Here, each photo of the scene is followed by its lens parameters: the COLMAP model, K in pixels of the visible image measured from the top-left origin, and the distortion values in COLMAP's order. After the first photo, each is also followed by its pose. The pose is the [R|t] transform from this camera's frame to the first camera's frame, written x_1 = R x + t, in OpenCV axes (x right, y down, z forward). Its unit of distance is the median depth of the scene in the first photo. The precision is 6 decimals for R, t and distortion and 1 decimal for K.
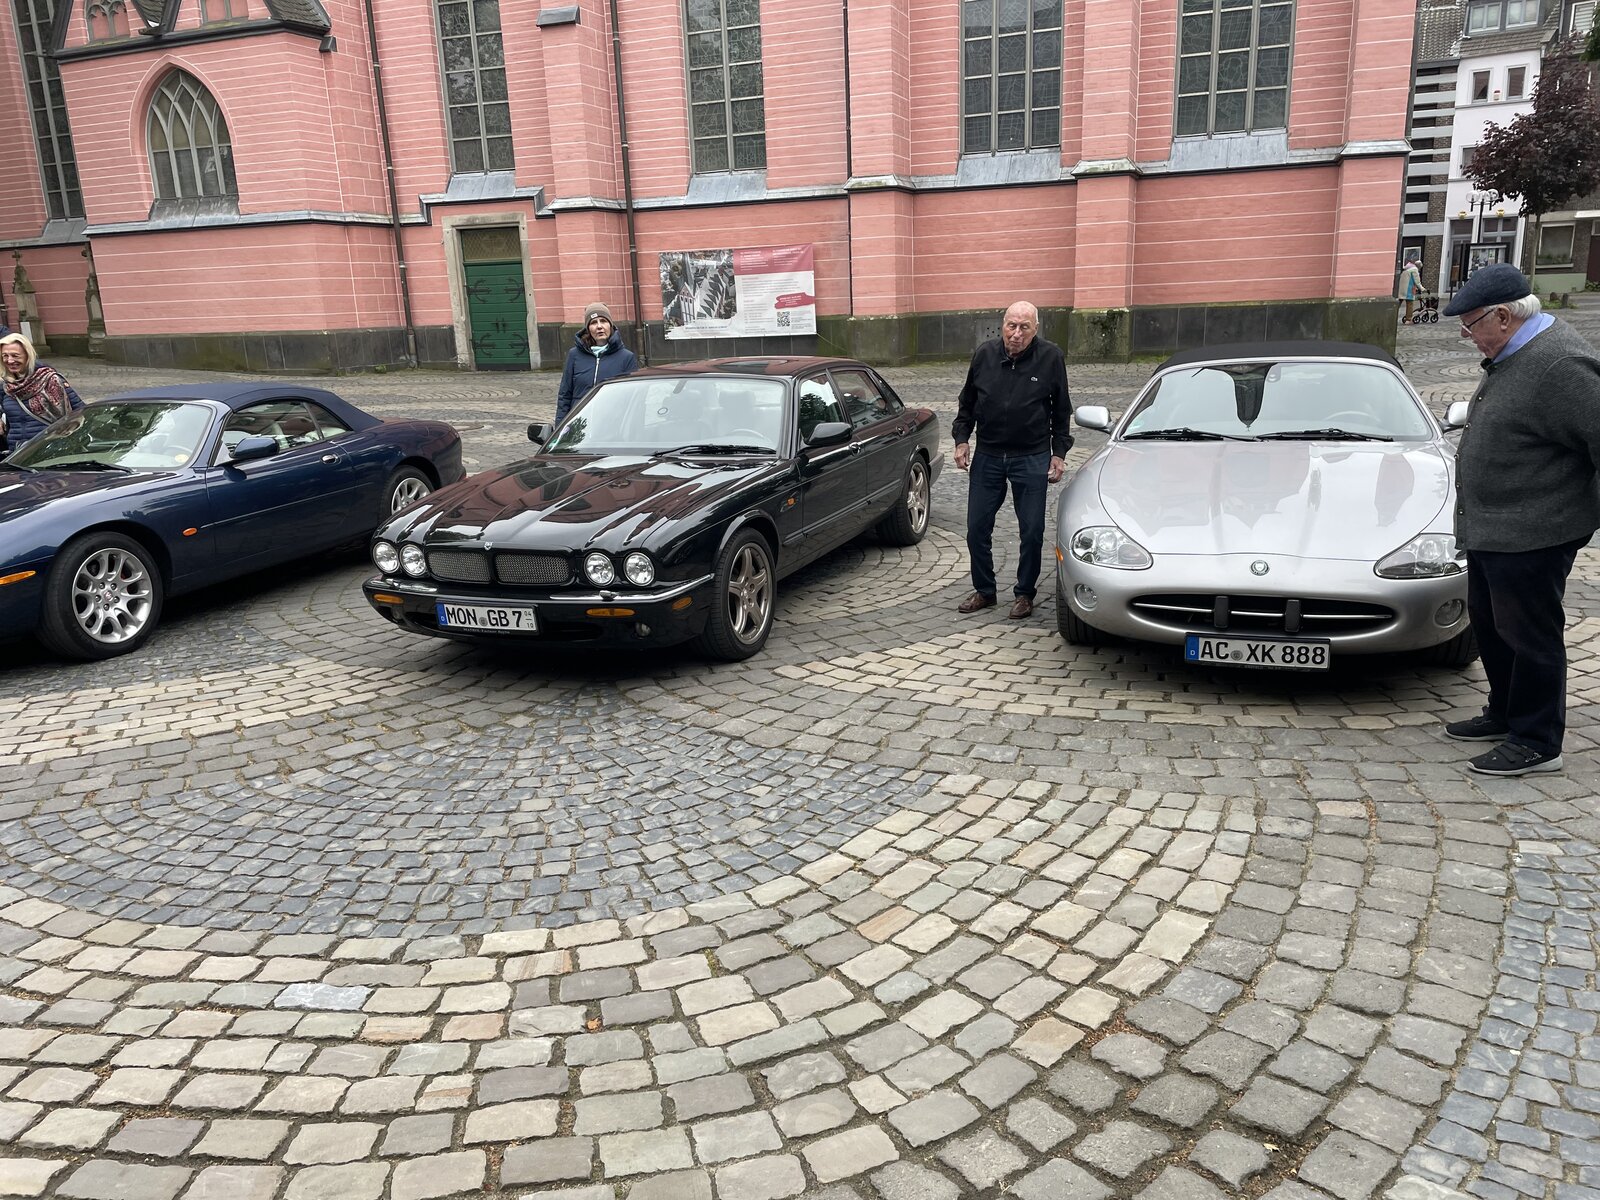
lens RADIAL K [[1176.9, 0, 786.4], [0, 1176.9, 604.1], [0, 0, 1]] dist [0.090407, -0.115463]
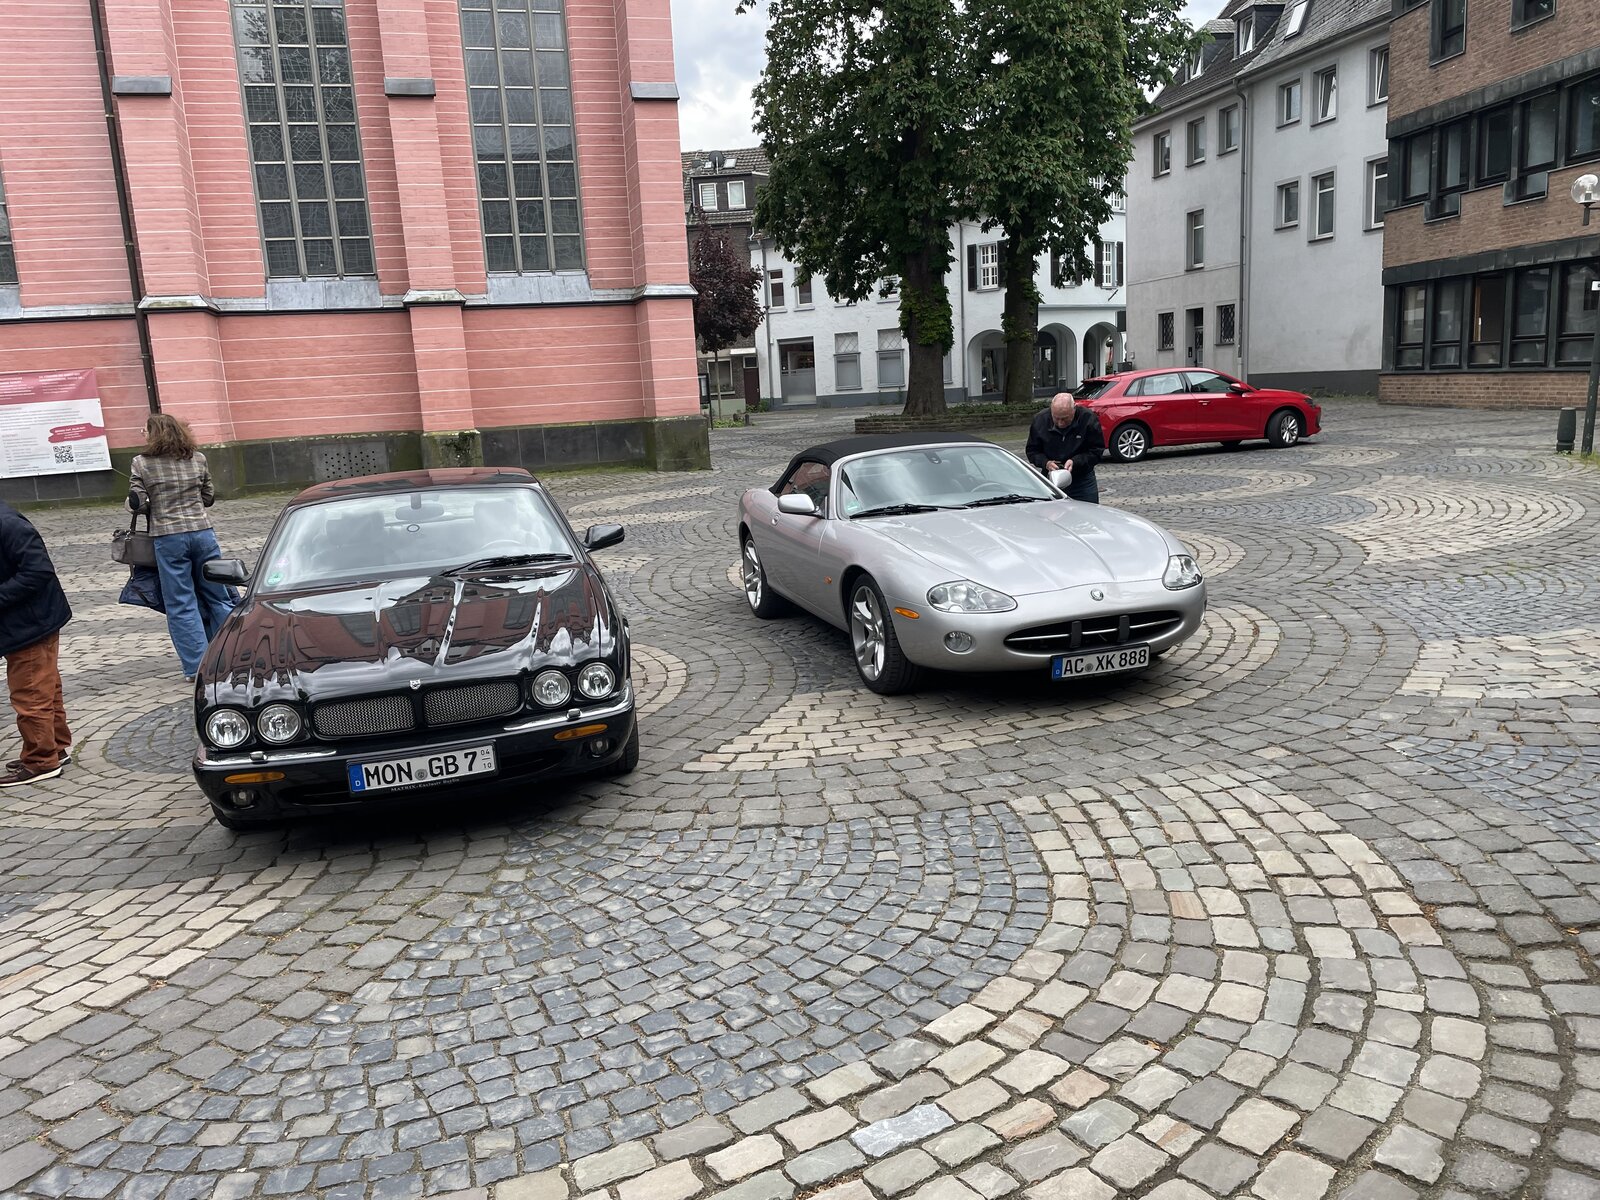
lens RADIAL K [[1176.9, 0, 786.4], [0, 1176.9, 604.1], [0, 0, 1]] dist [0.090407, -0.115463]
pose [[0.805858, -0.118757, 0.580077, -0.528037], [0.178645, 0.982792, -0.046974, -0.018412], [-0.564517, 0.141482, 0.813206, 0.151177]]
